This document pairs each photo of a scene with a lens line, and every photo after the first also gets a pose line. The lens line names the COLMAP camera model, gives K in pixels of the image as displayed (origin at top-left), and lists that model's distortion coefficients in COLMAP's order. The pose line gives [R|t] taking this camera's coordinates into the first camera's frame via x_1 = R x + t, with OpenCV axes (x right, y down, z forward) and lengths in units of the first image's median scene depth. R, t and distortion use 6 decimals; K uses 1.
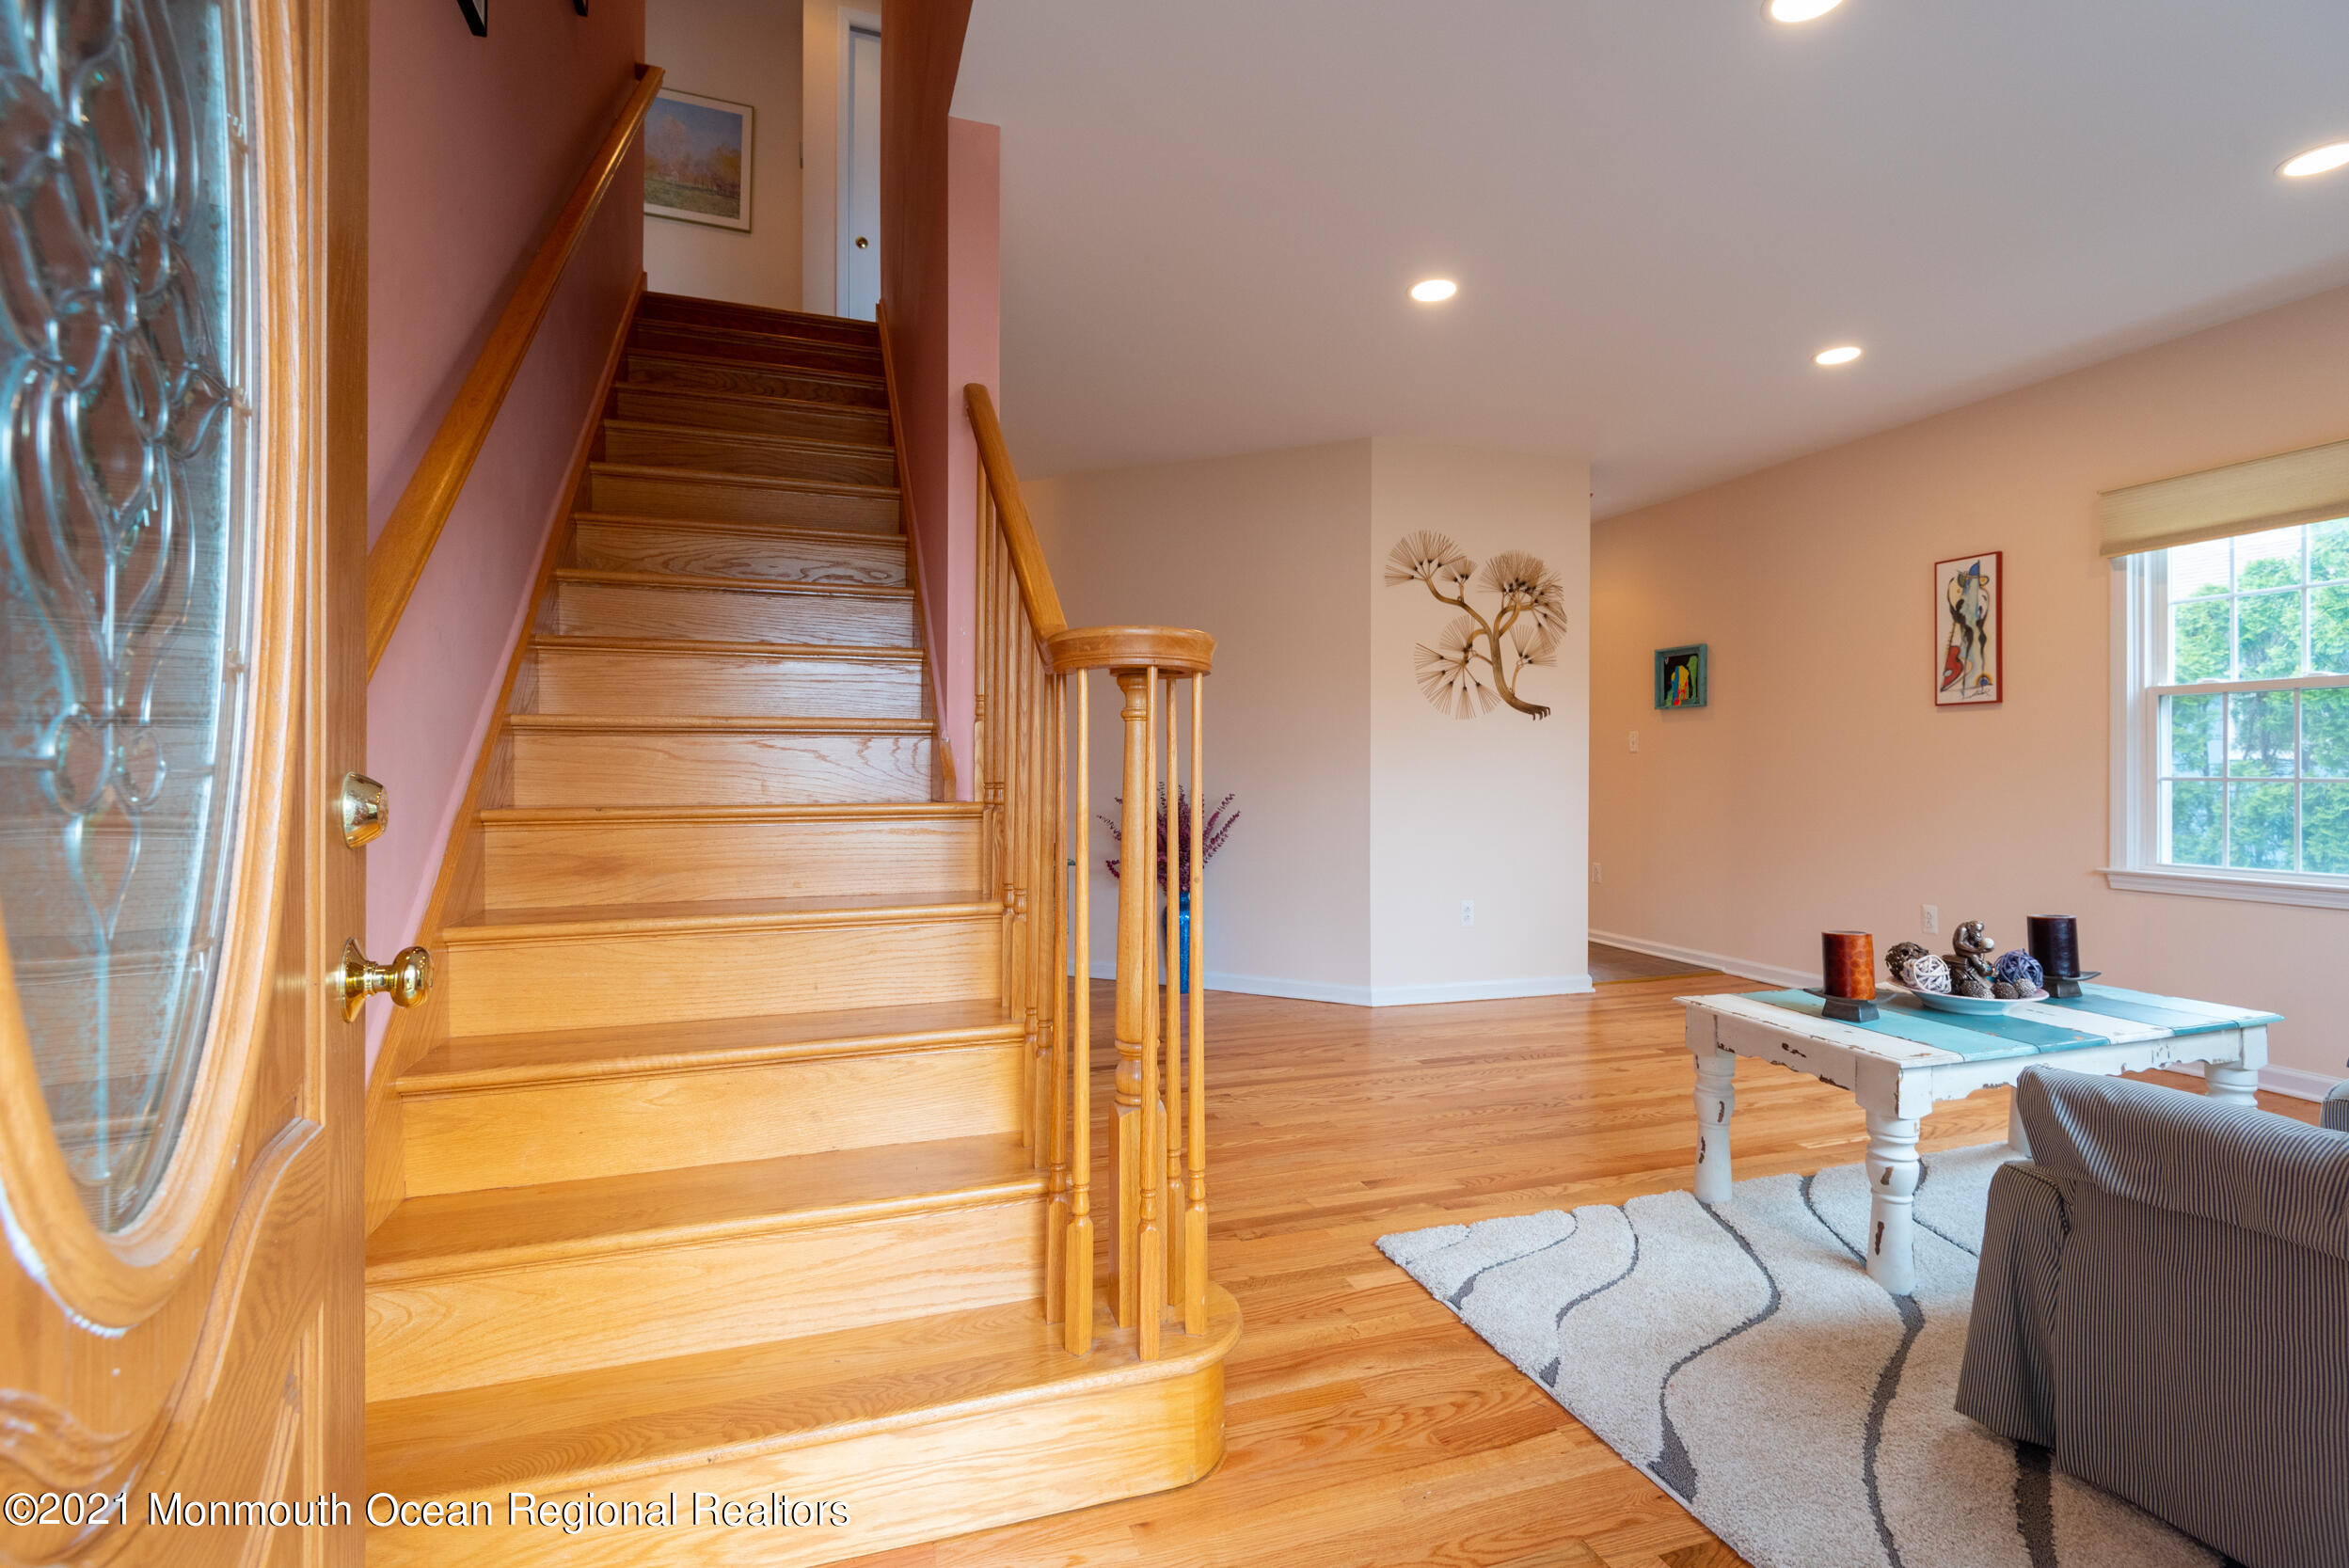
lens RADIAL K [[1082.2, 0, 1176.2], [0, 1082.2, 750.0], [0, 0, 1]] dist [0.030789, -0.019105]
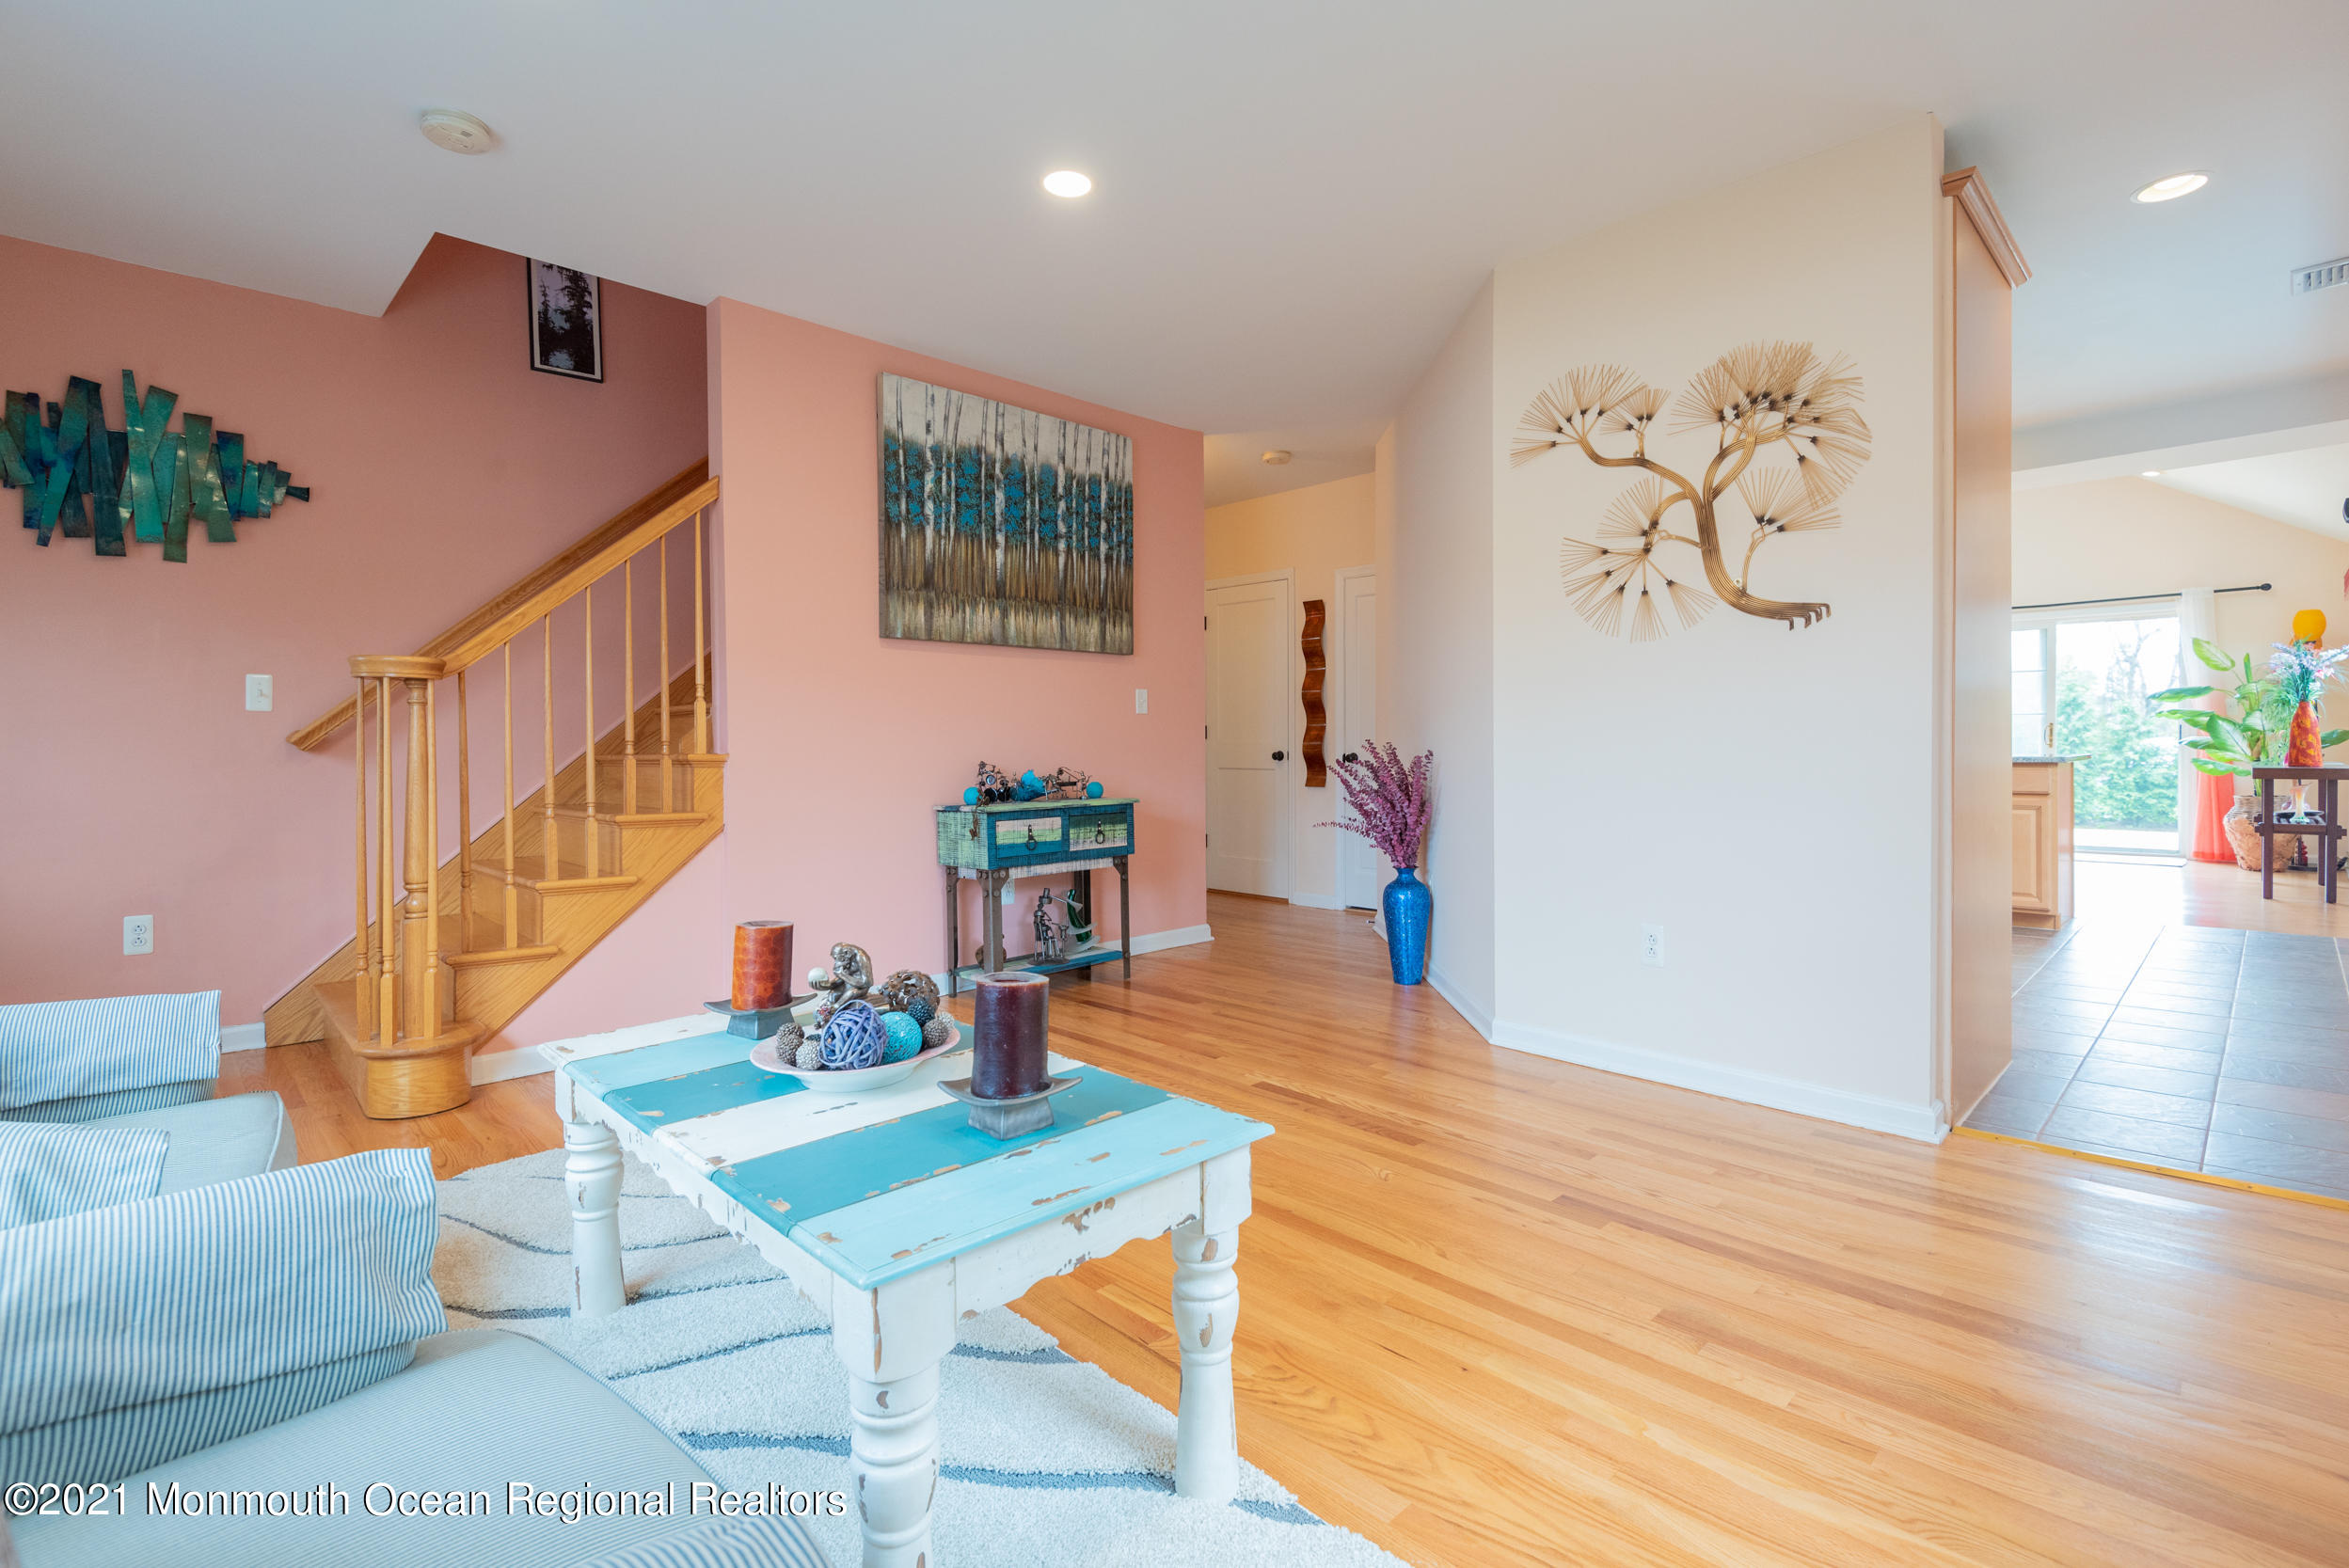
lens RADIAL K [[1082.2, 0, 1176.2], [0, 1082.2, 750.0], [0, 0, 1]] dist [0.030789, -0.019105]
pose [[0.439493, -0.001523, -0.898245, 0.719825], [0.029605, 0.999480, 0.012791, 0.019767], [0.897758, -0.032214, 0.439309, 0.461824]]
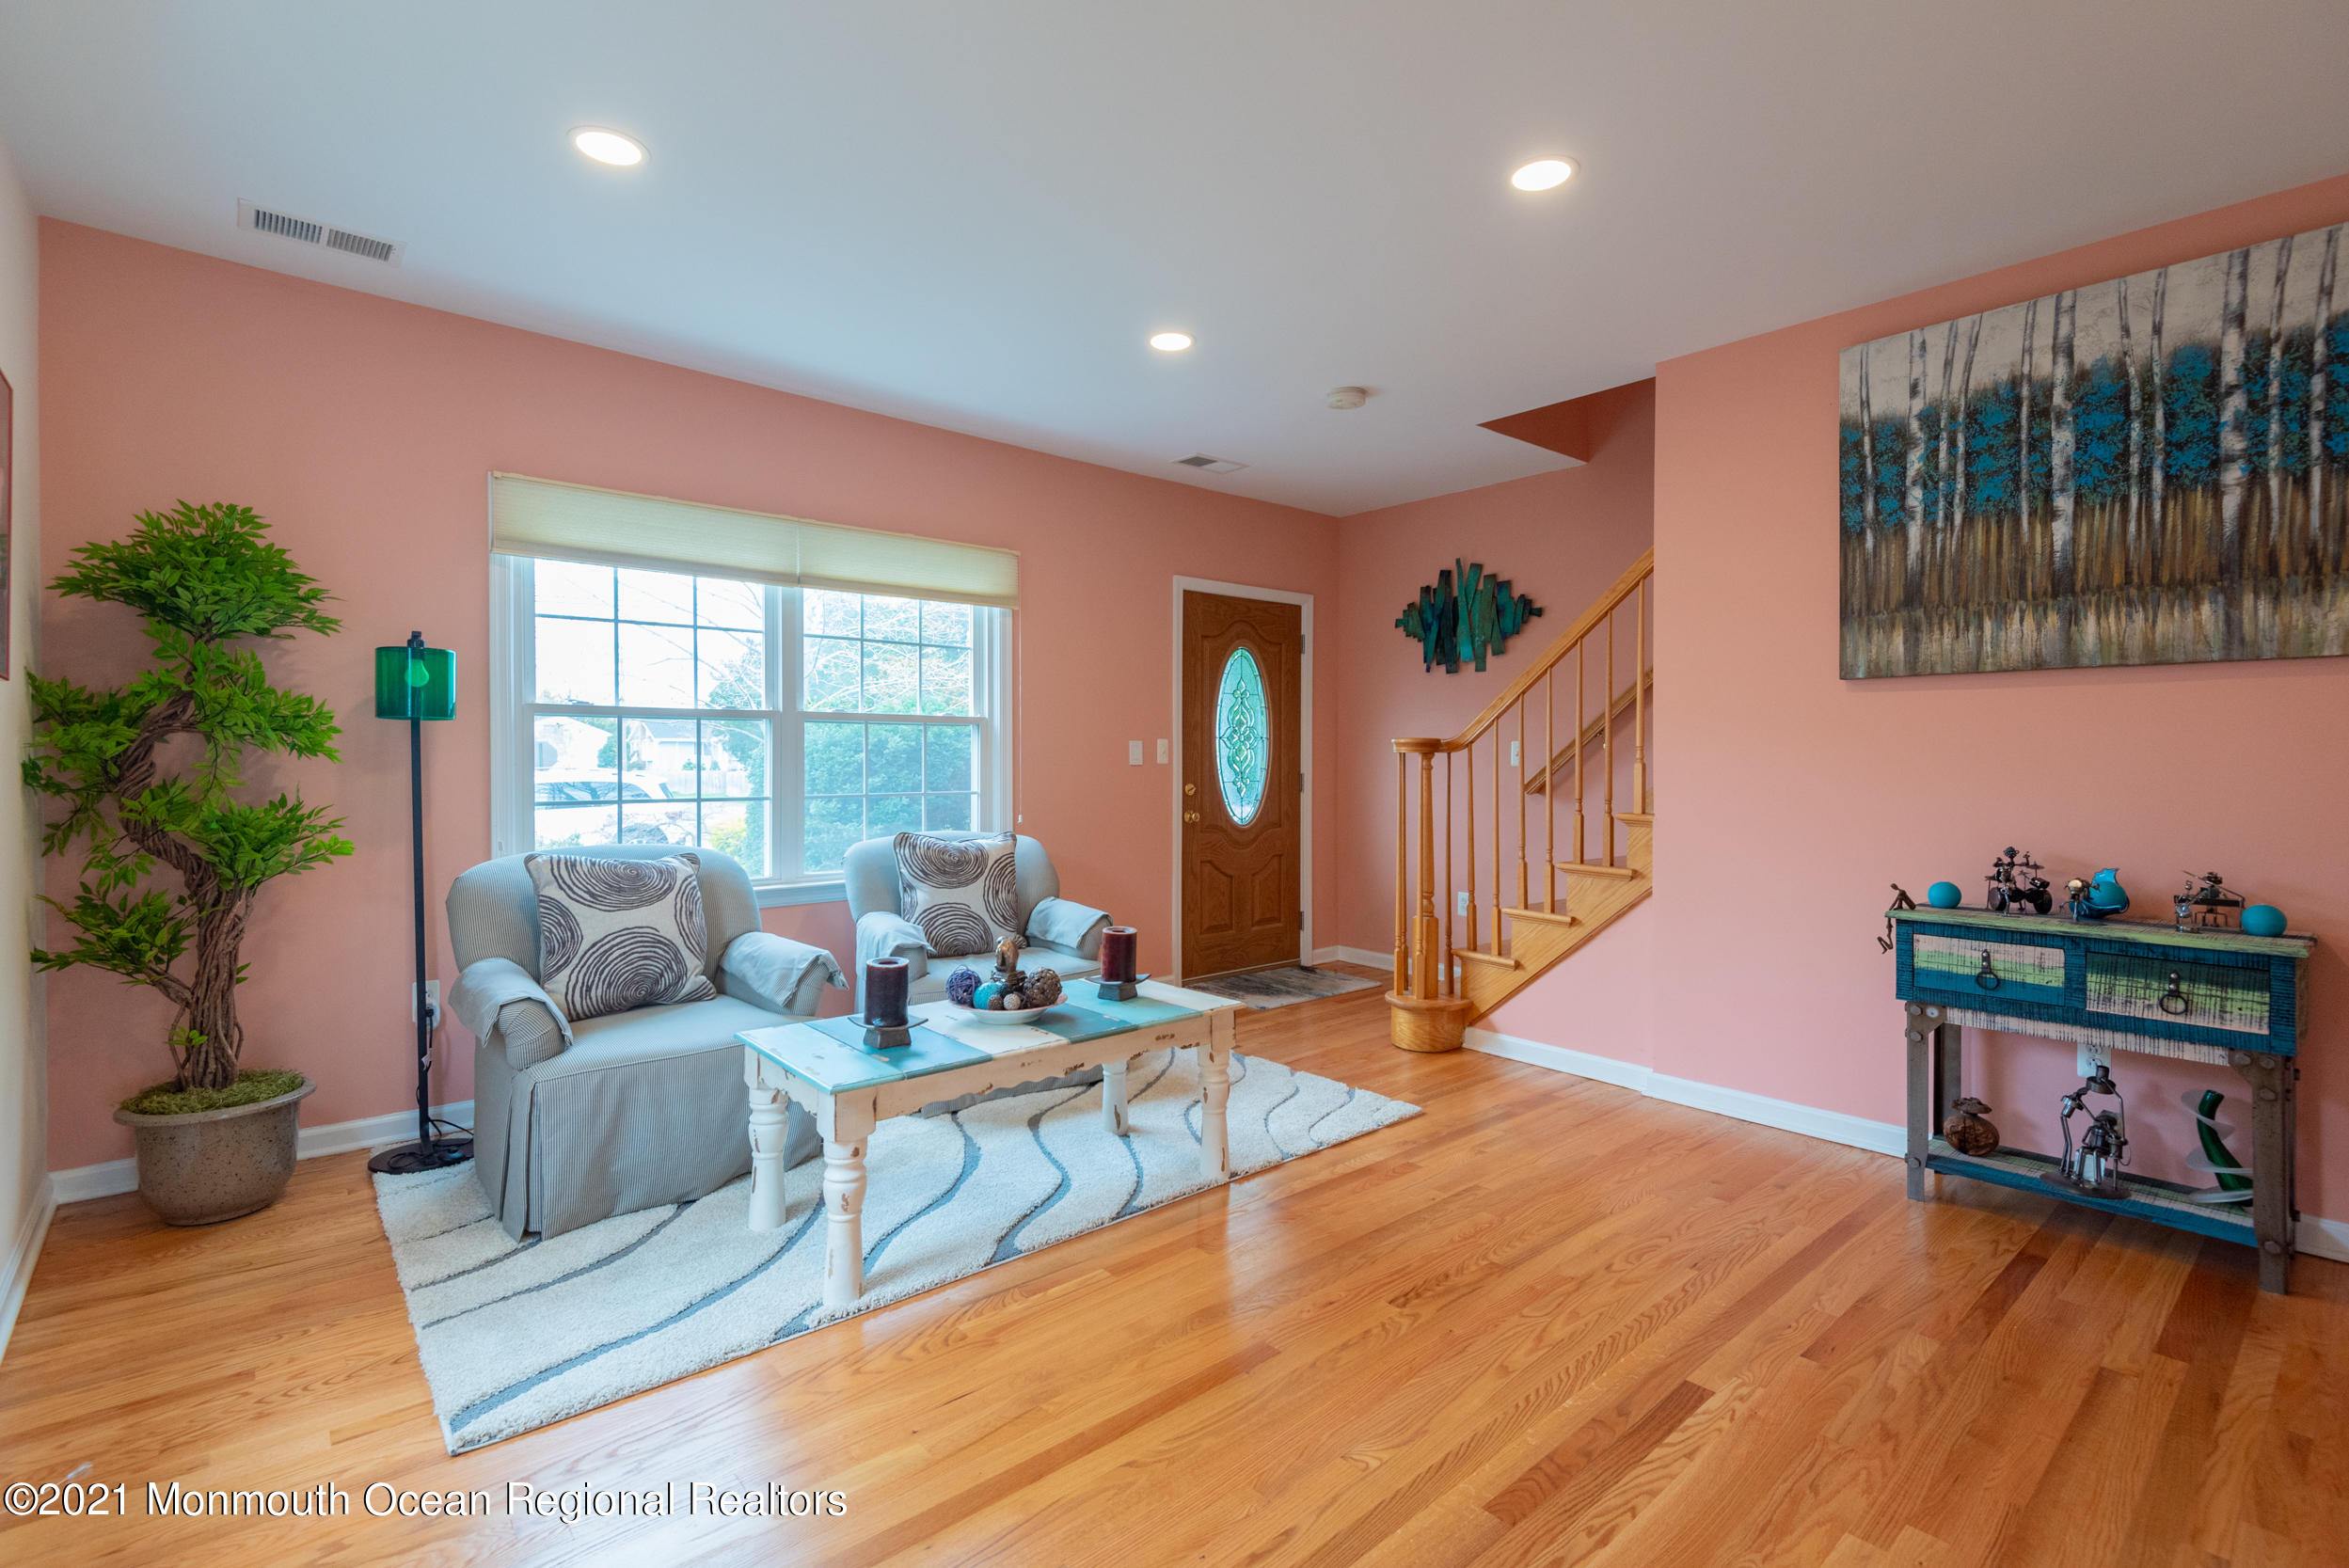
lens RADIAL K [[1082.2, 0, 1176.2], [0, 1082.2, 750.0], [0, 0, 1]] dist [0.030789, -0.019105]
pose [[-0.926786, -0.007275, -0.375520, 0.506721], [0.003342, 0.999613, -0.027615, -0.001912], [0.375575, -0.026848, -0.926403, 1.082999]]
